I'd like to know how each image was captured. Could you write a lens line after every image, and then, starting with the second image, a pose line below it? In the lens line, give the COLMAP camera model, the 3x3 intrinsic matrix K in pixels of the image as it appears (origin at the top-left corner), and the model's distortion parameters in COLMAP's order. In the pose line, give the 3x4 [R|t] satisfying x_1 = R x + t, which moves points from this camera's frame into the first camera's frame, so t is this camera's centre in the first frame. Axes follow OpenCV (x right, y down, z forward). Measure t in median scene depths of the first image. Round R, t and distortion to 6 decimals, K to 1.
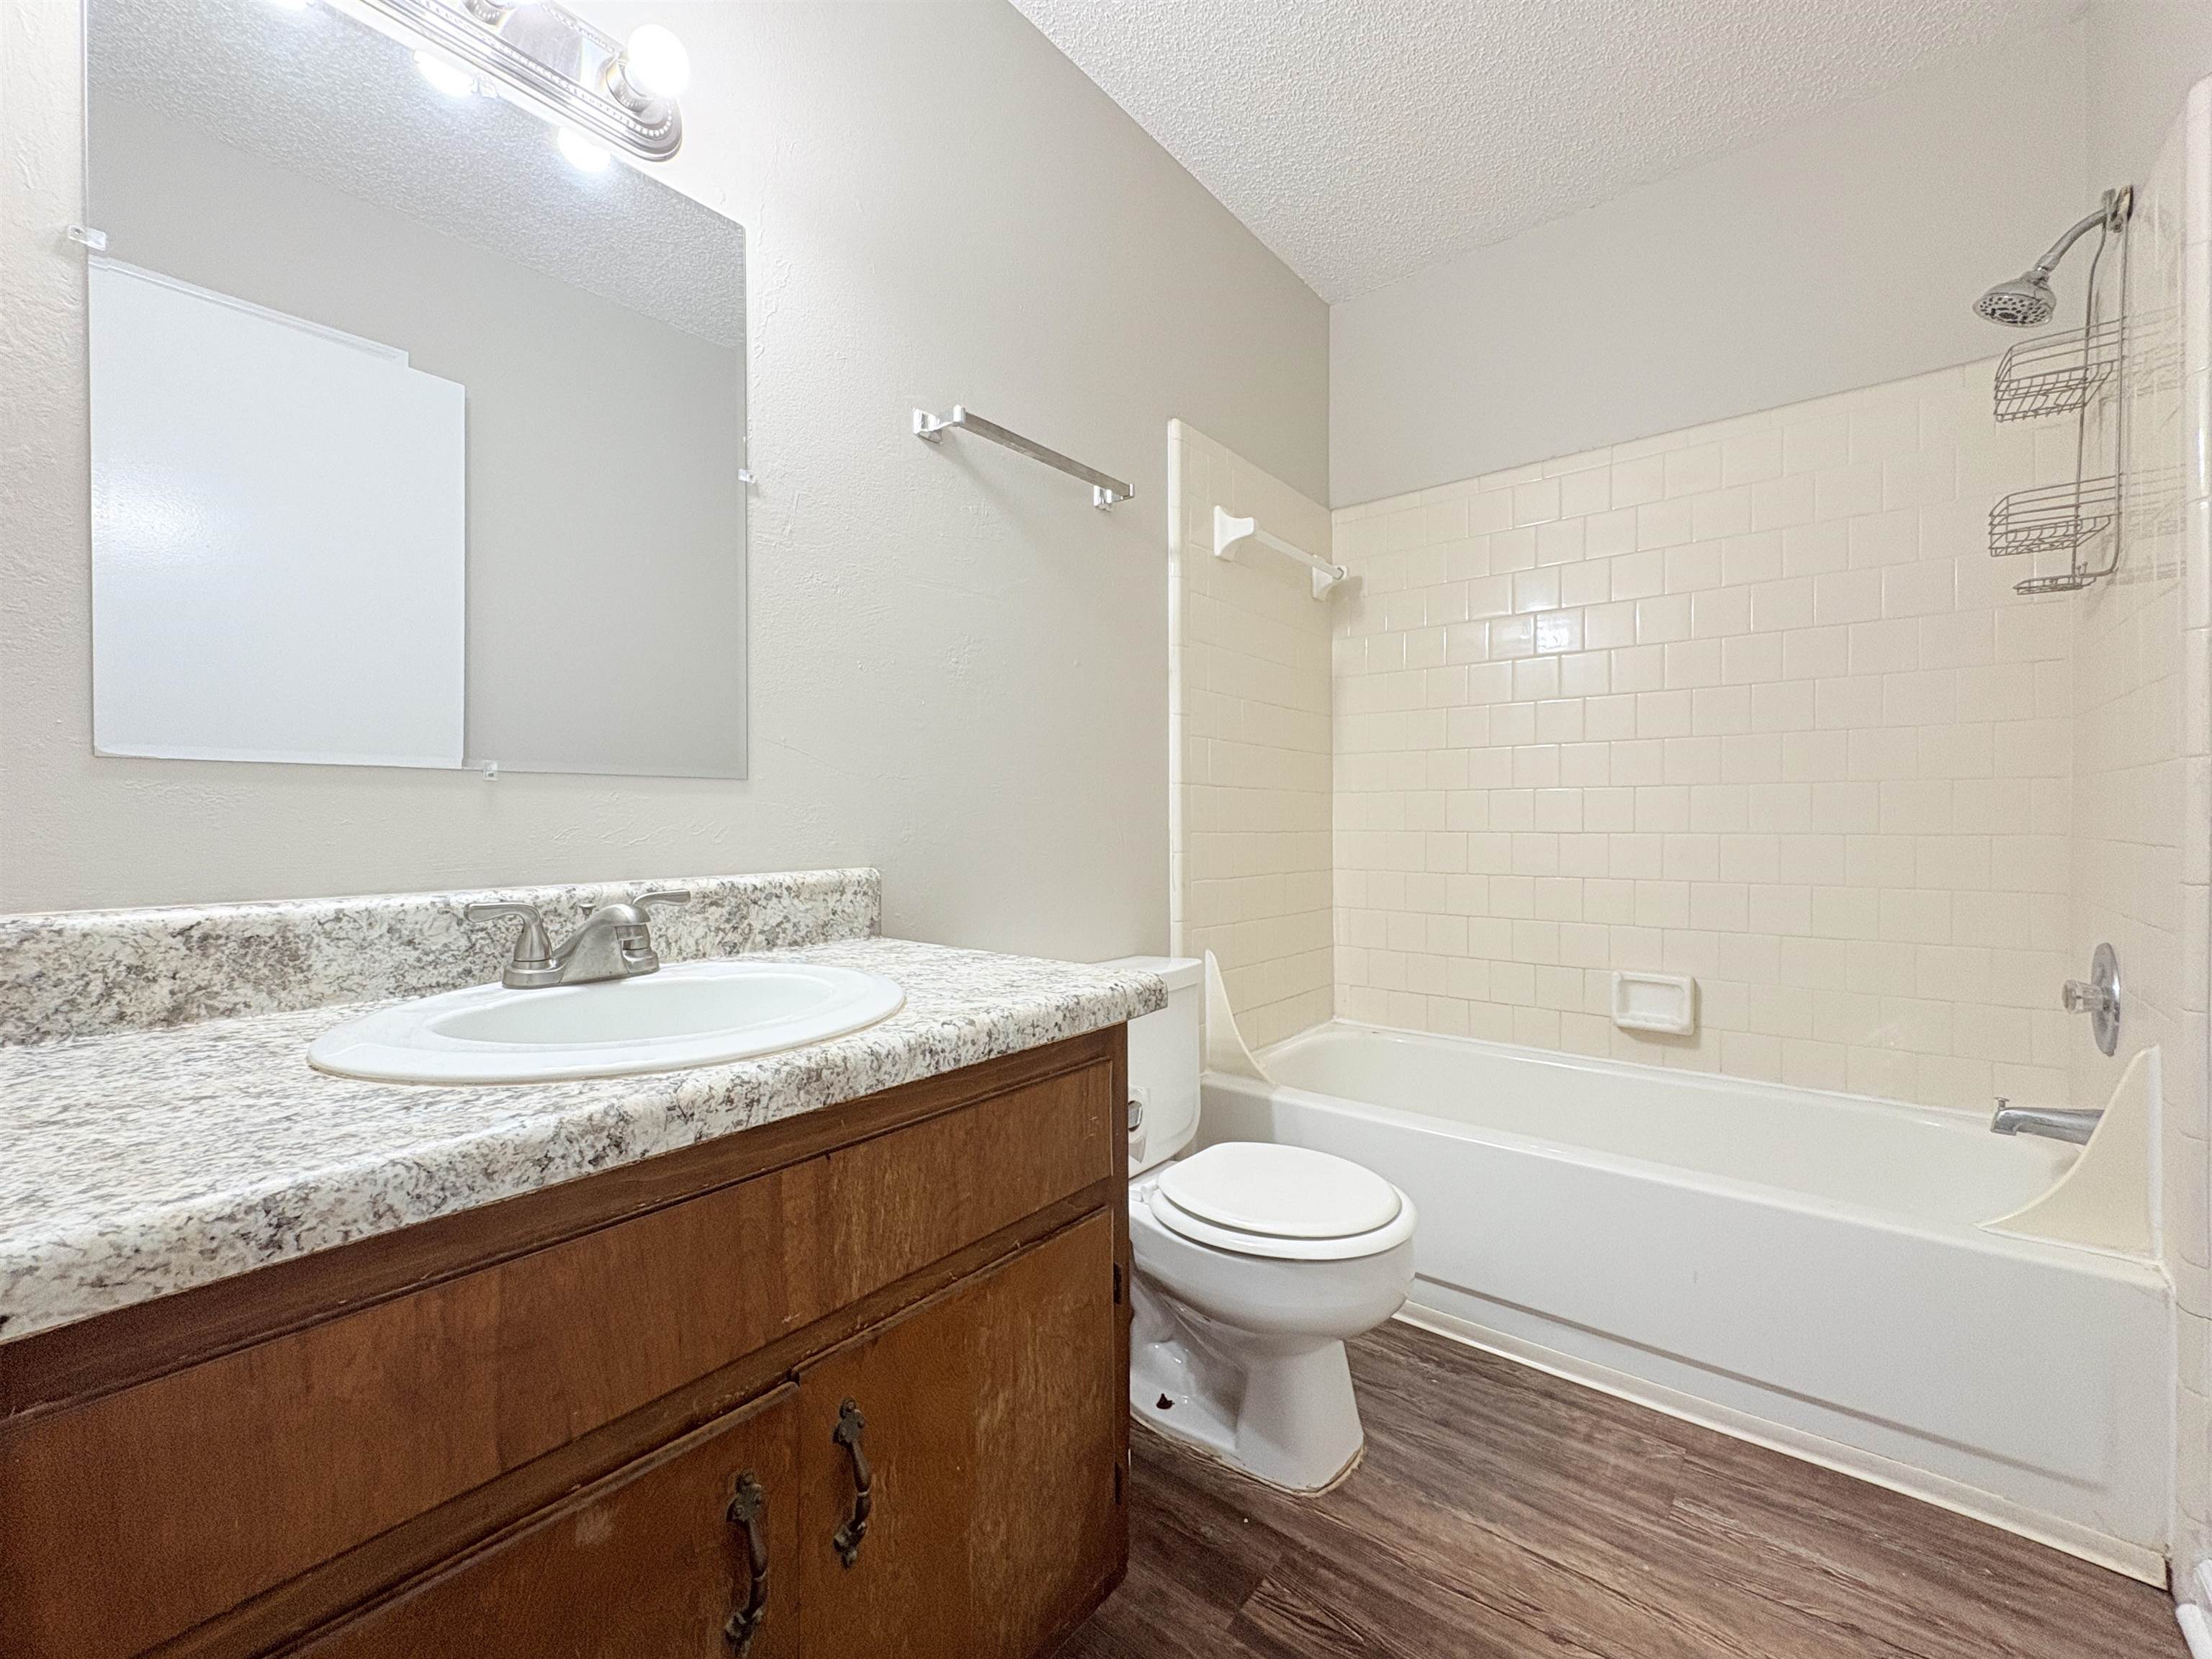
lens RADIAL K [[910.2, 0, 1100.8], [0, 910.2, 821.6], [0, 0, 1]] dist [-0.000237, 0.000183]
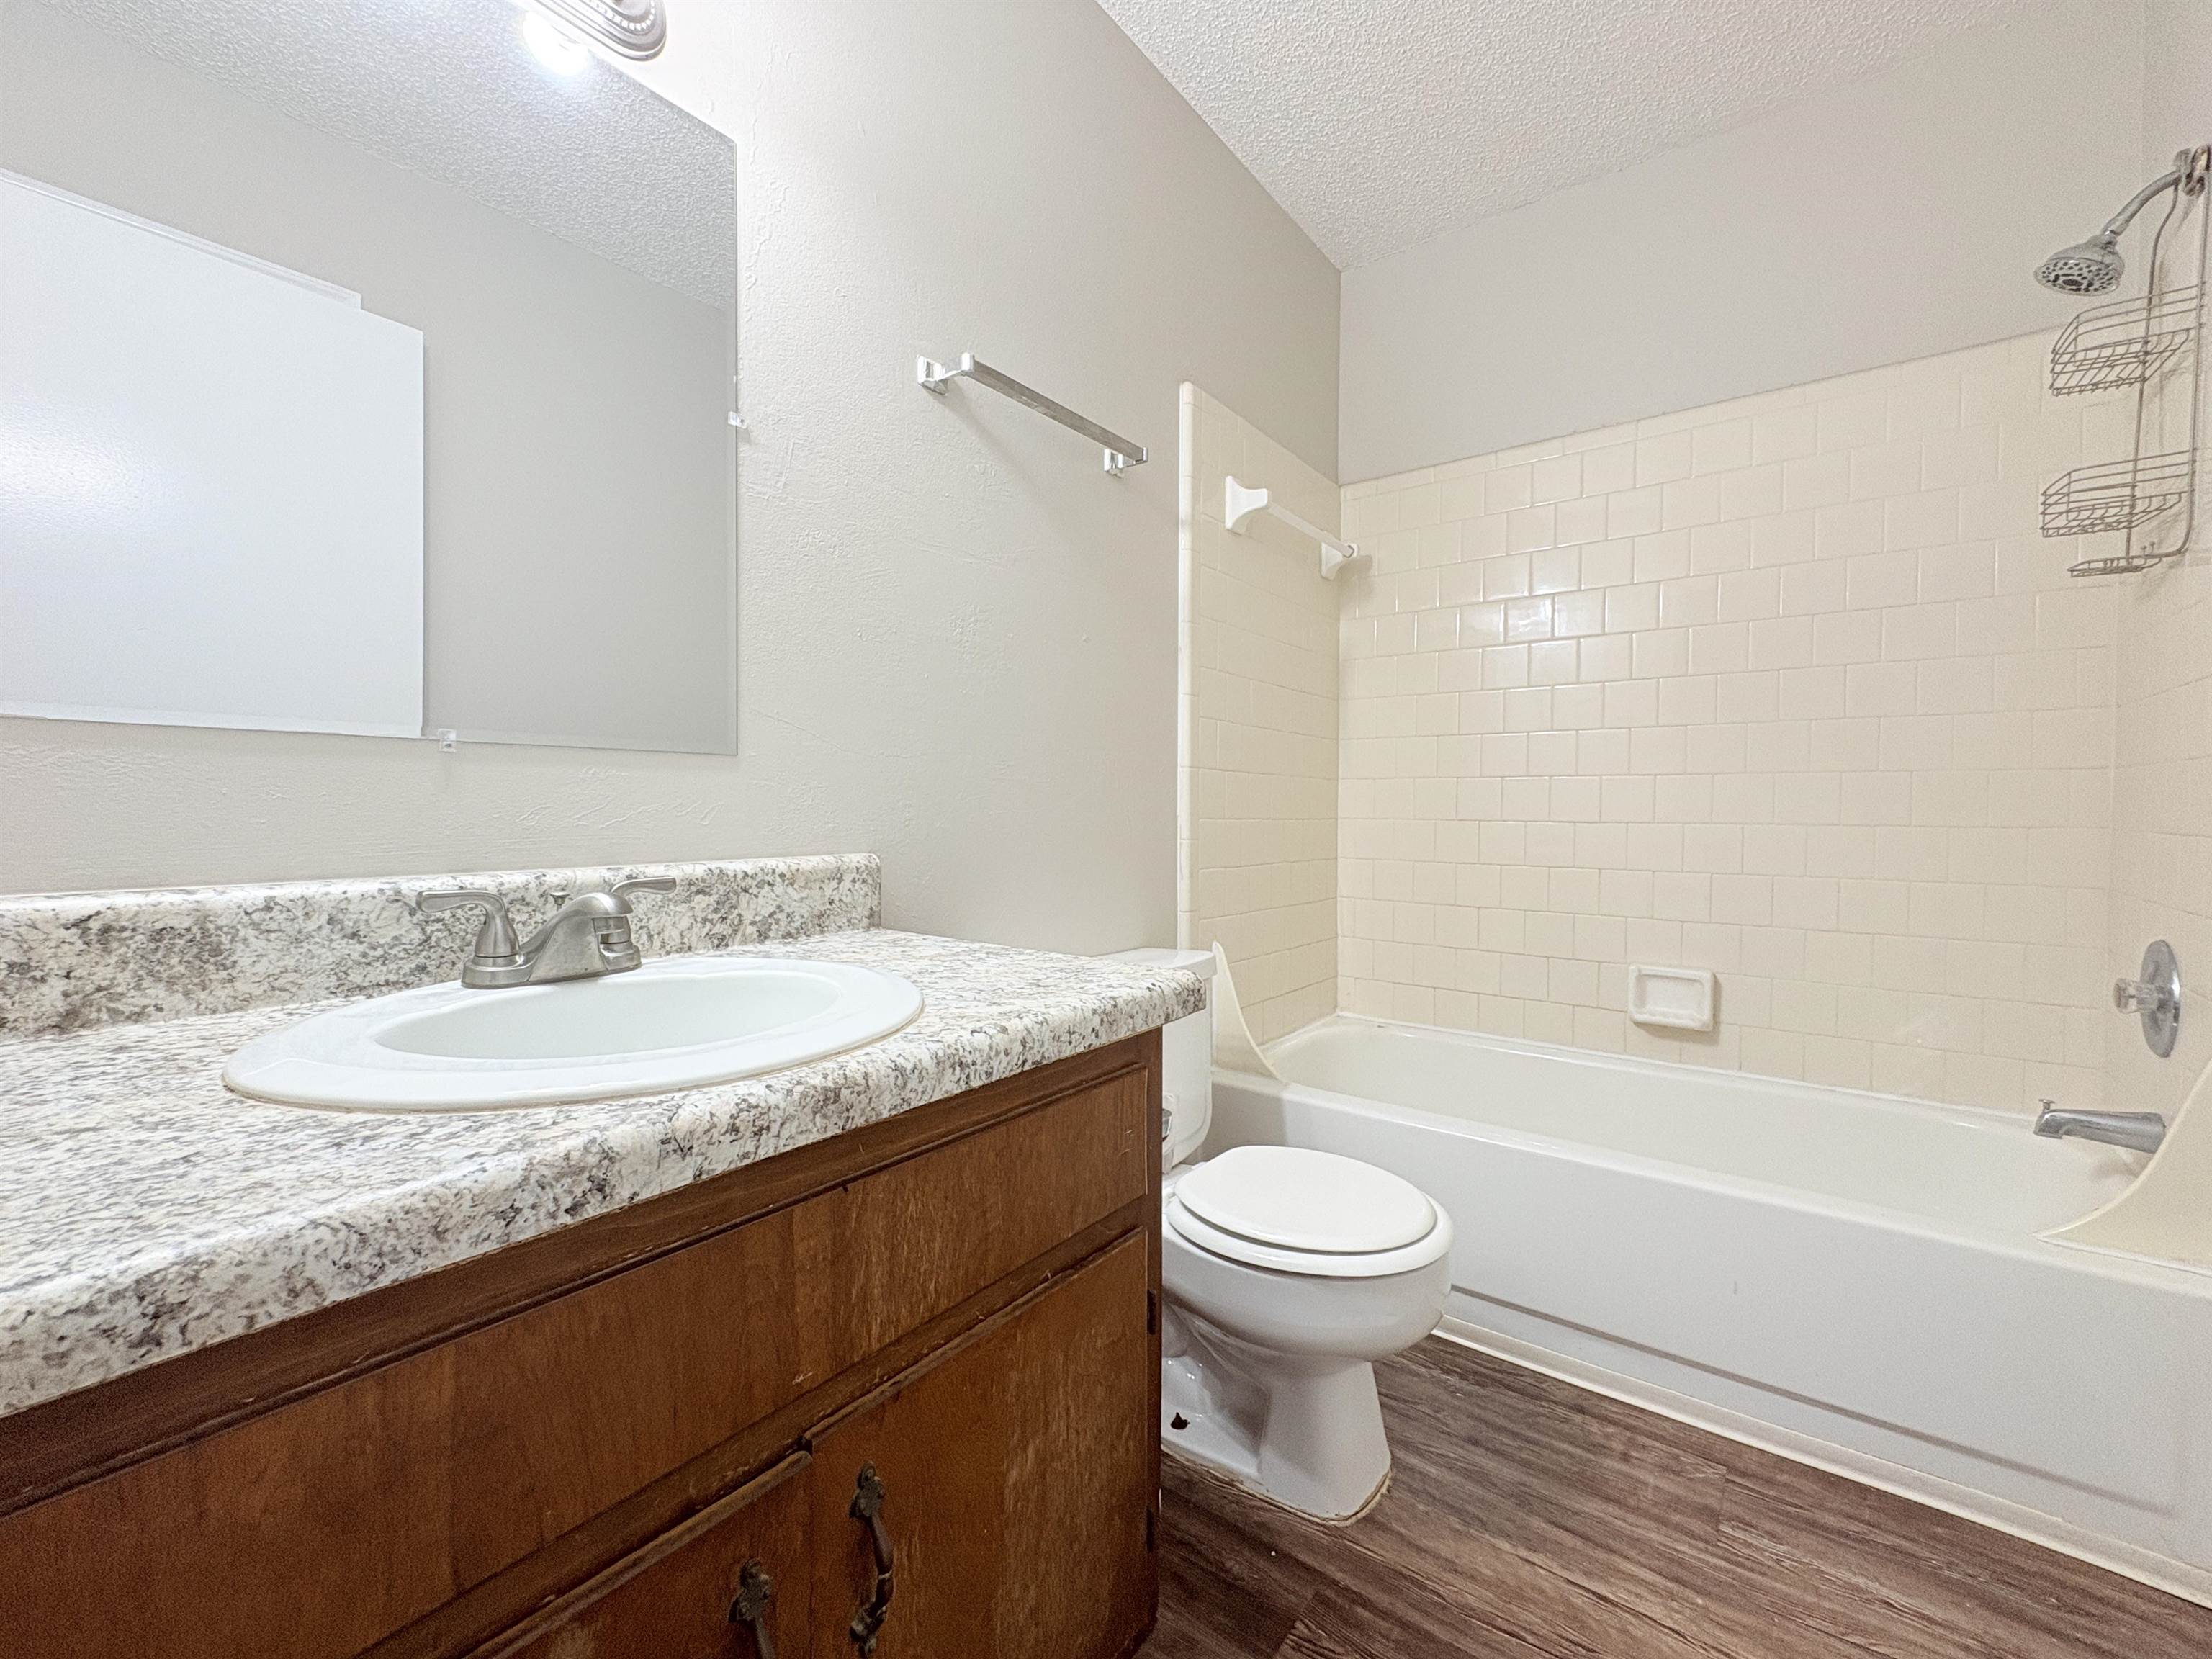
lens RADIAL K [[910.2, 0, 1100.8], [0, 910.2, 821.6], [0, 0, 1]] dist [-0.000237, 0.000183]
pose [[0.999618, 0.007762, 0.026544, -0.061304], [-0.008128, 0.999873, 0.013715, 0.005499], [-0.026434, -0.013925, 0.999554, 0.101042]]
